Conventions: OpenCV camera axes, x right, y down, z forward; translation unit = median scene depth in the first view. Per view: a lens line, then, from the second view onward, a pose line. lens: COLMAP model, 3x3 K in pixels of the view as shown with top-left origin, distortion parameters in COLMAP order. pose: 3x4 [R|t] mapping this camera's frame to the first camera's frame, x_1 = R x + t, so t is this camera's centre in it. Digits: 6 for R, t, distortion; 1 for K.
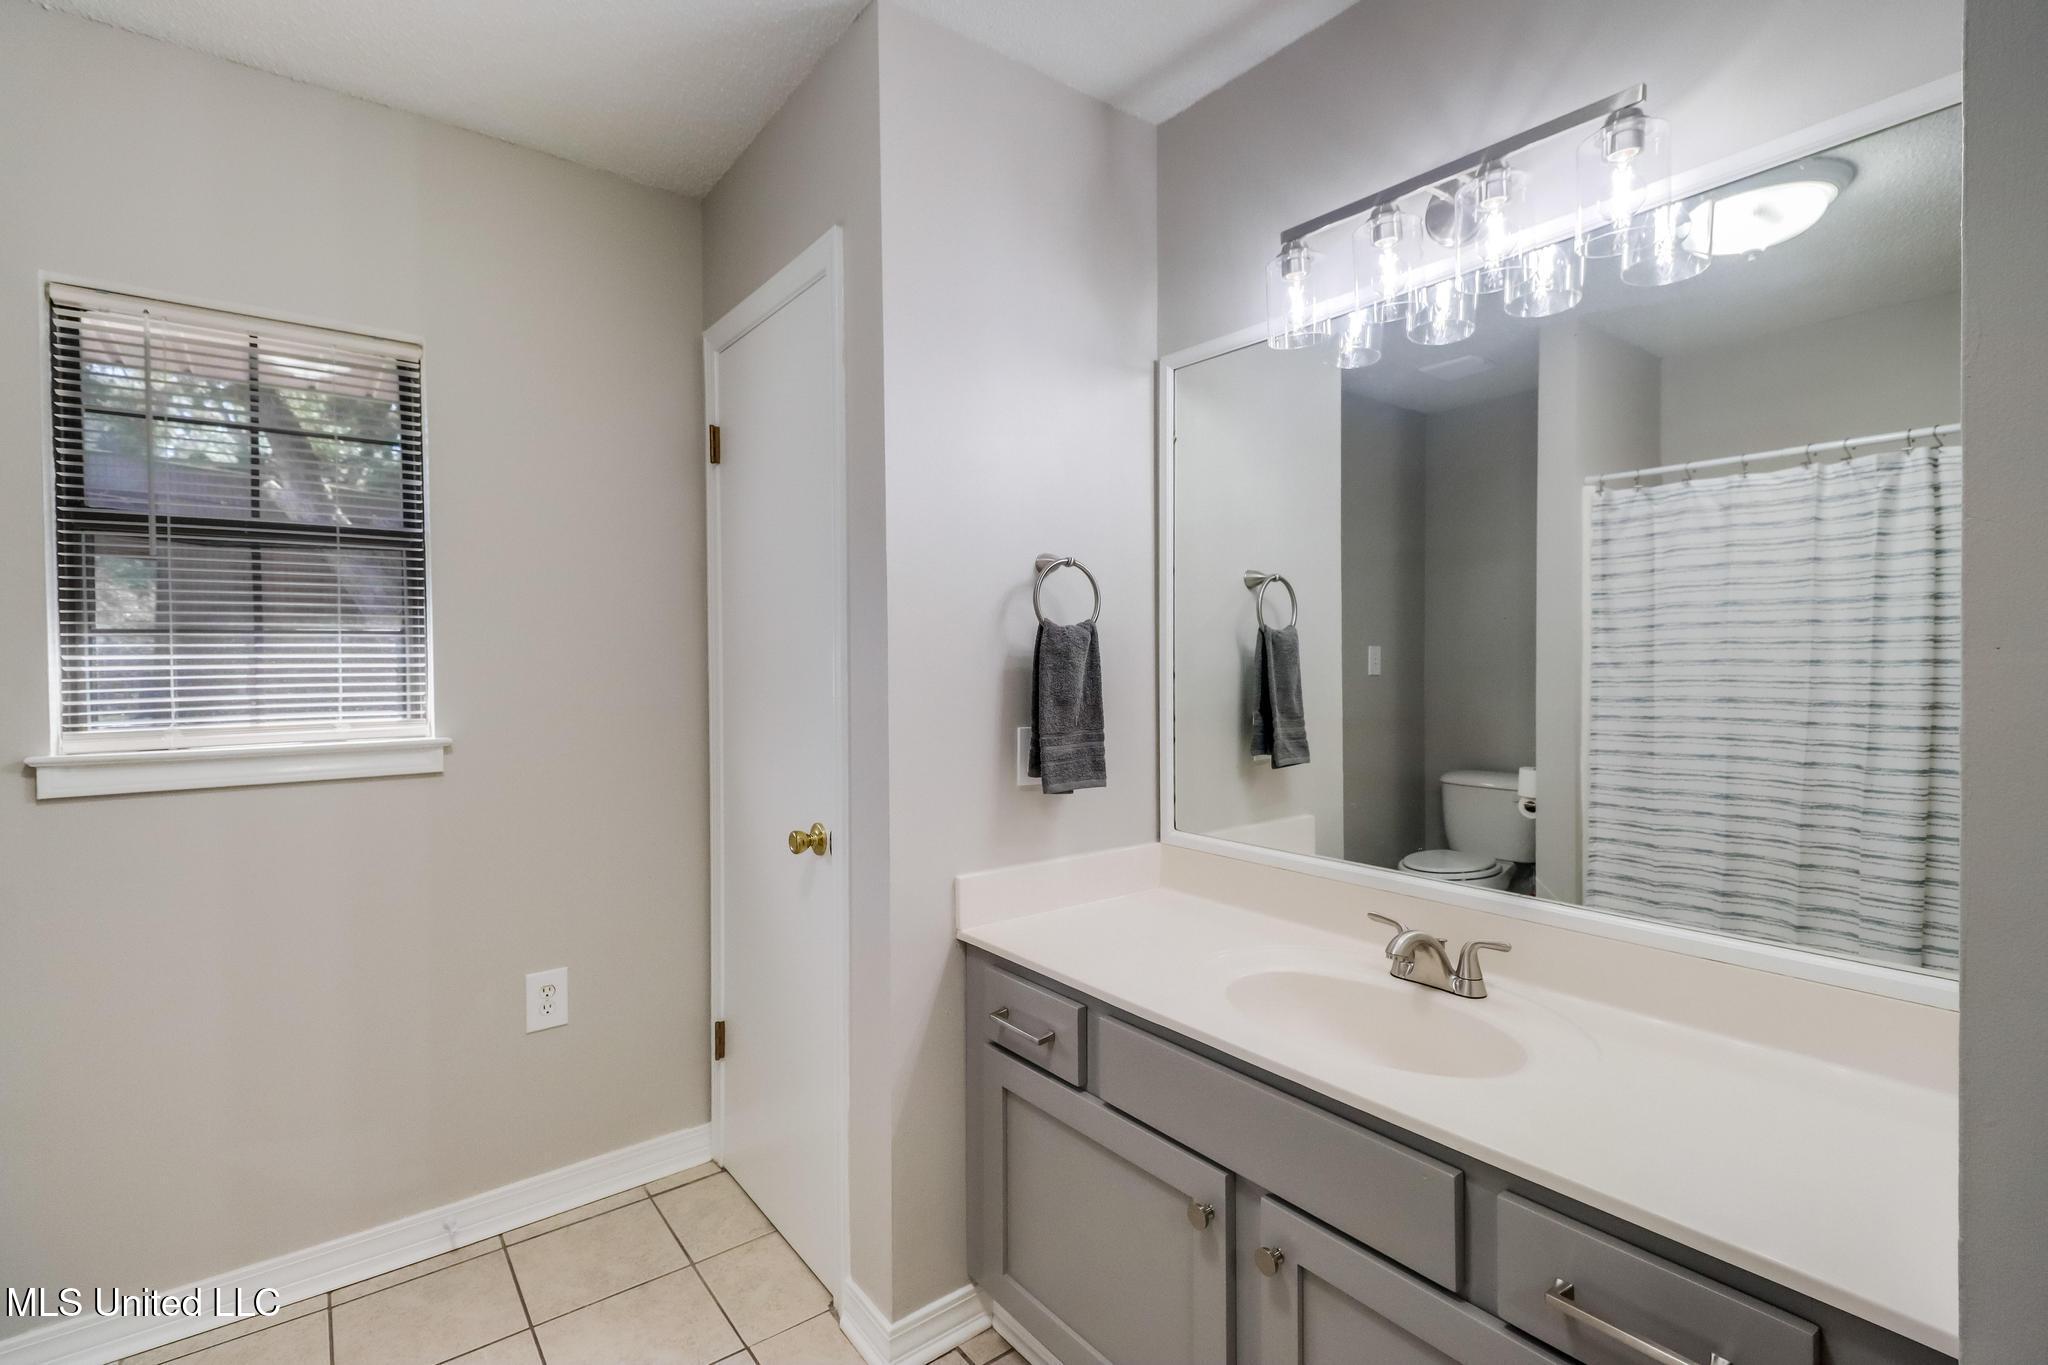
lens RADIAL K [[928.5, 0, 1024.0], [0, 928.5, 682.5], [0, 0, 1]] dist [0.021586, -0.016522]
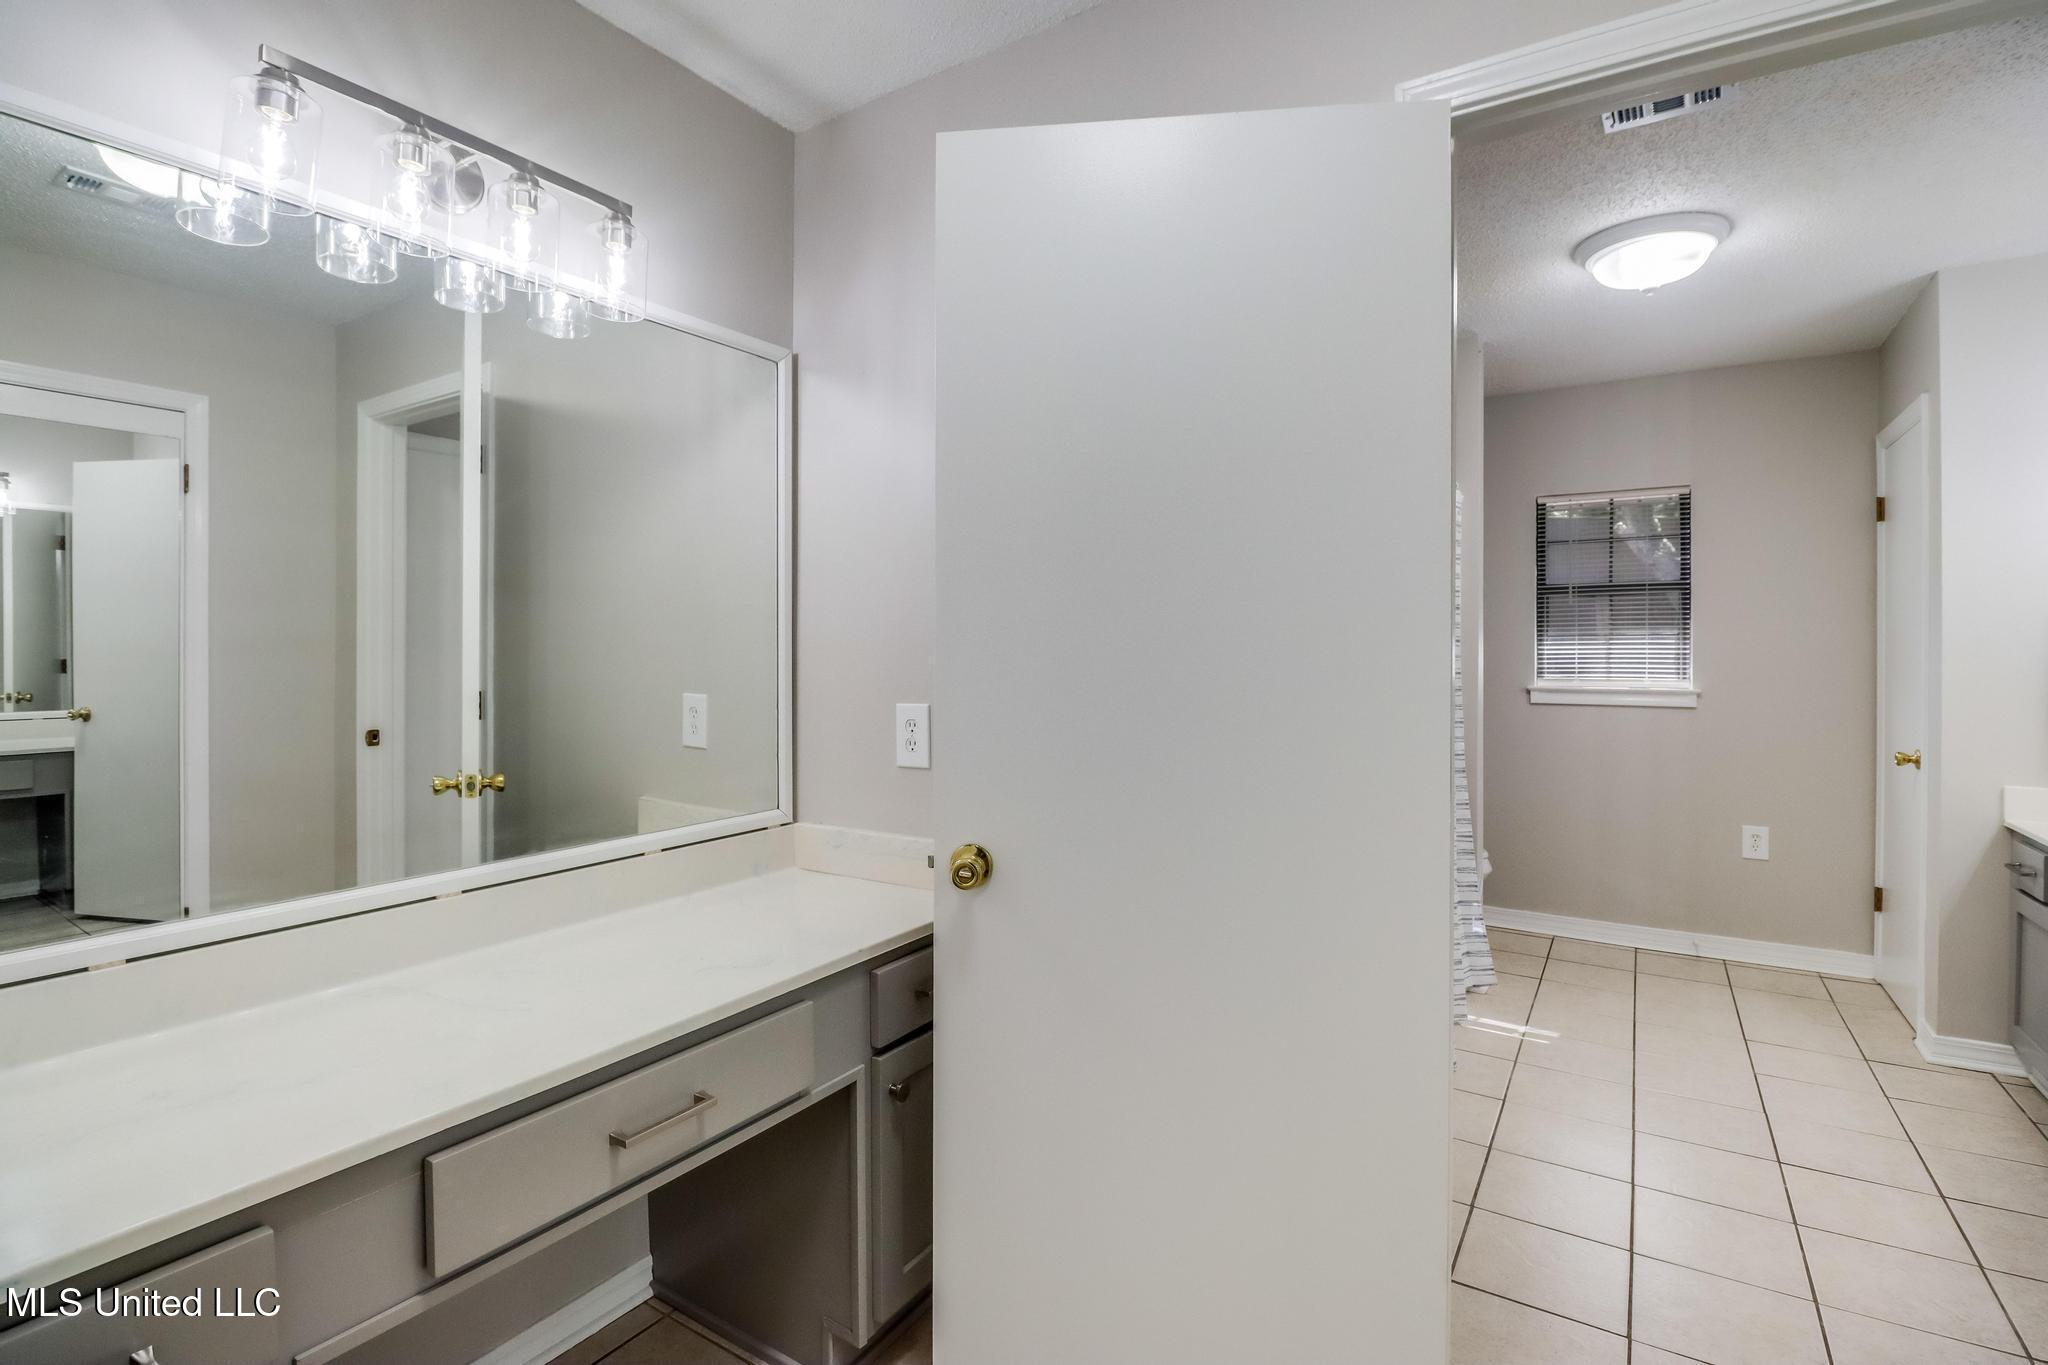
lens RADIAL K [[951.8, 0, 1026.2], [0, 951.8, 656.7], [0, 0, 1]] dist [-0.000720, -0.000813]
pose [[0.329626, 0.010174, -0.944057, 0.782548], [-0.020122, 0.999791, 0.003749, 0.013053], [0.943897, 0.017760, 0.329762, -0.963183]]
